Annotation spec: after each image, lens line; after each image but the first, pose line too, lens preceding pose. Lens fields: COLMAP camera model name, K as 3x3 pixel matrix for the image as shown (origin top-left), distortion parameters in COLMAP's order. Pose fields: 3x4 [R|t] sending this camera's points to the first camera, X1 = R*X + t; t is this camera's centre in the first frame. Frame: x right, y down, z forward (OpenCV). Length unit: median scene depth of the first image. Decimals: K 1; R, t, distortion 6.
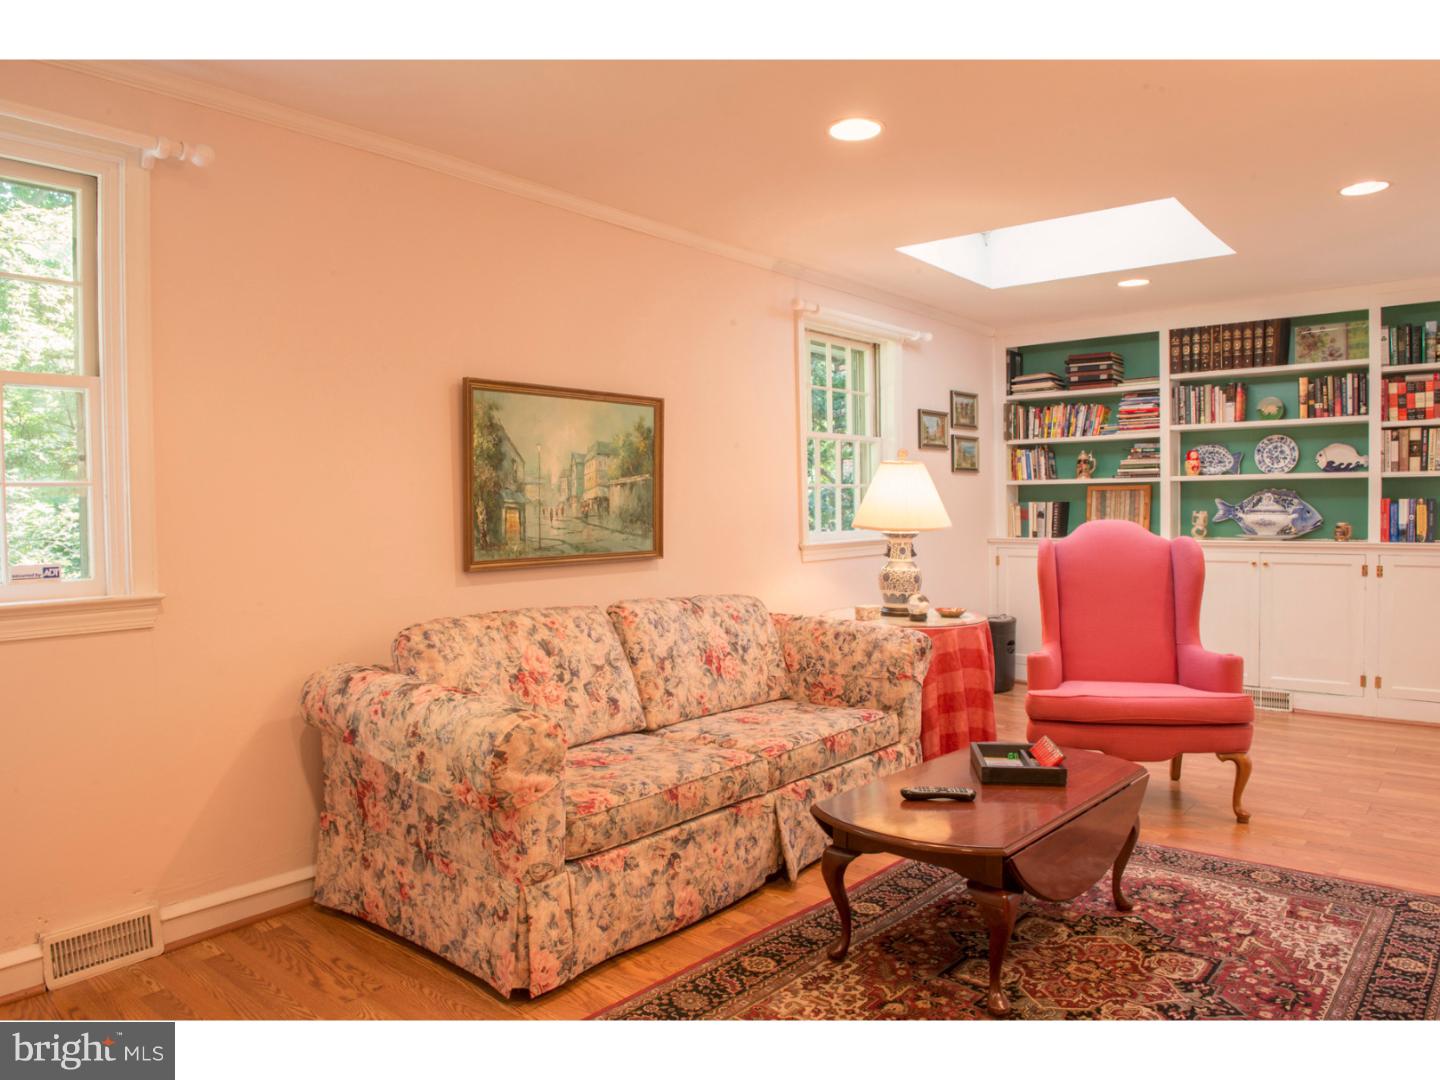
lens RADIAL K [[993.2, 0, 716.0], [0, 993.2, 536.2], [0, 0, 1]] dist [-0.046523, -0.003546]
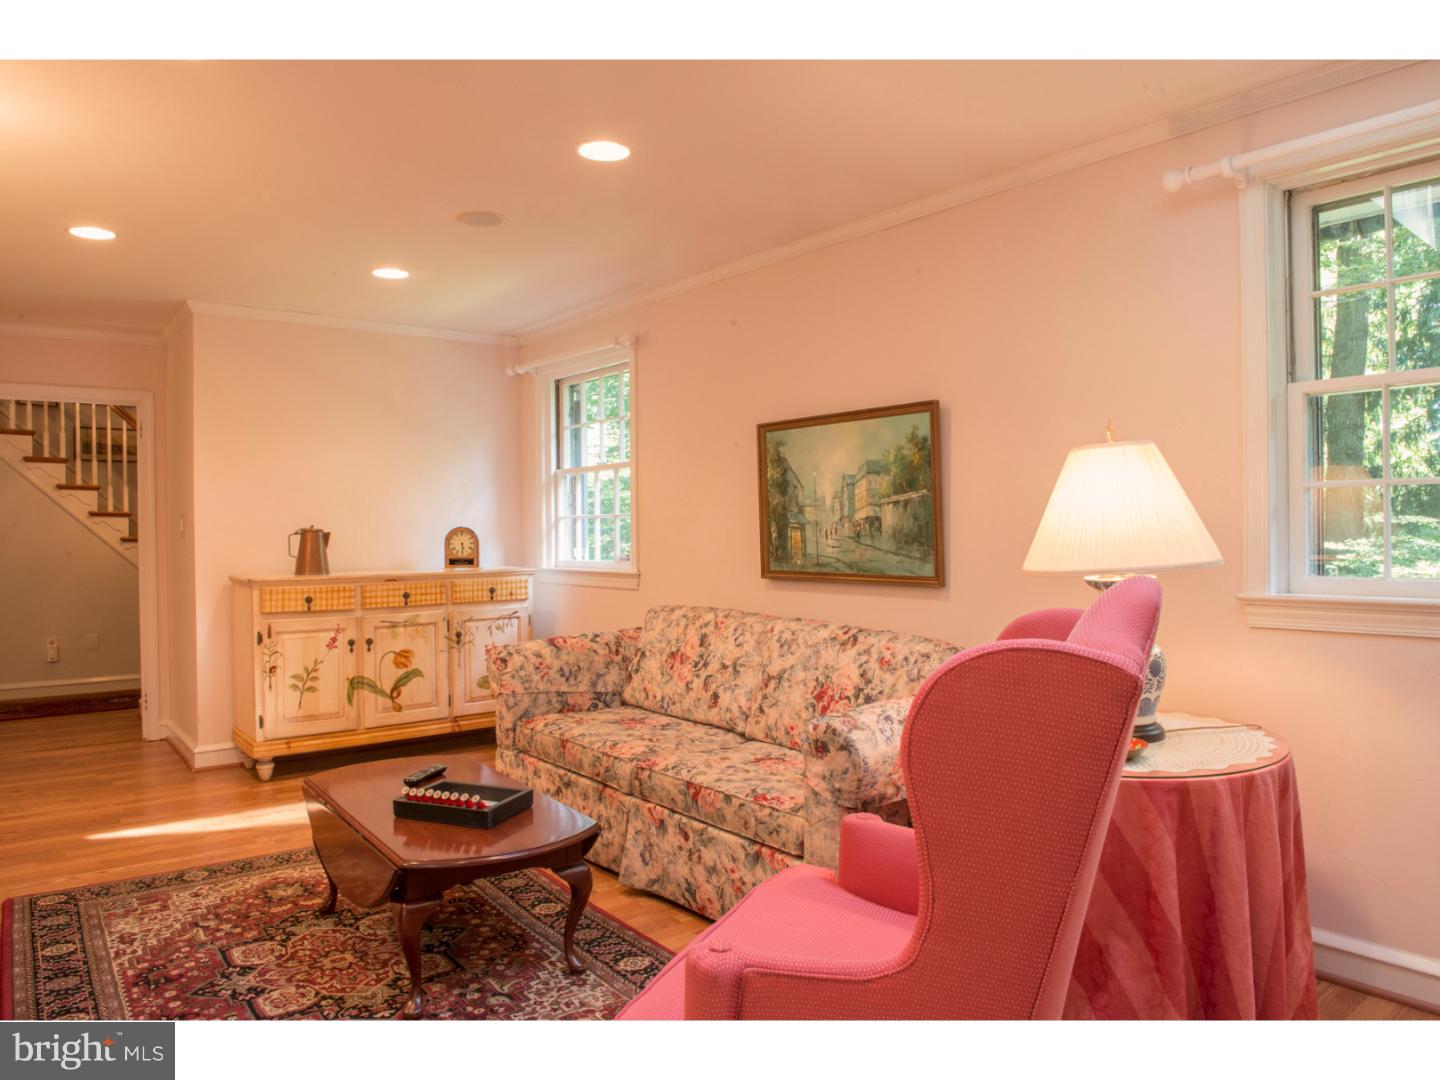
lens RADIAL K [[993.2, 0, 716.1], [0, 993.2, 537.5], [0, 0, 1]] dist [-0.046523, -0.003546]
pose [[-0.212922, 0.022071, -0.976820, 0.912315], [-0.017353, 0.999502, 0.026366, -0.043948], [0.976915, 0.022565, -0.212433, 1.109106]]
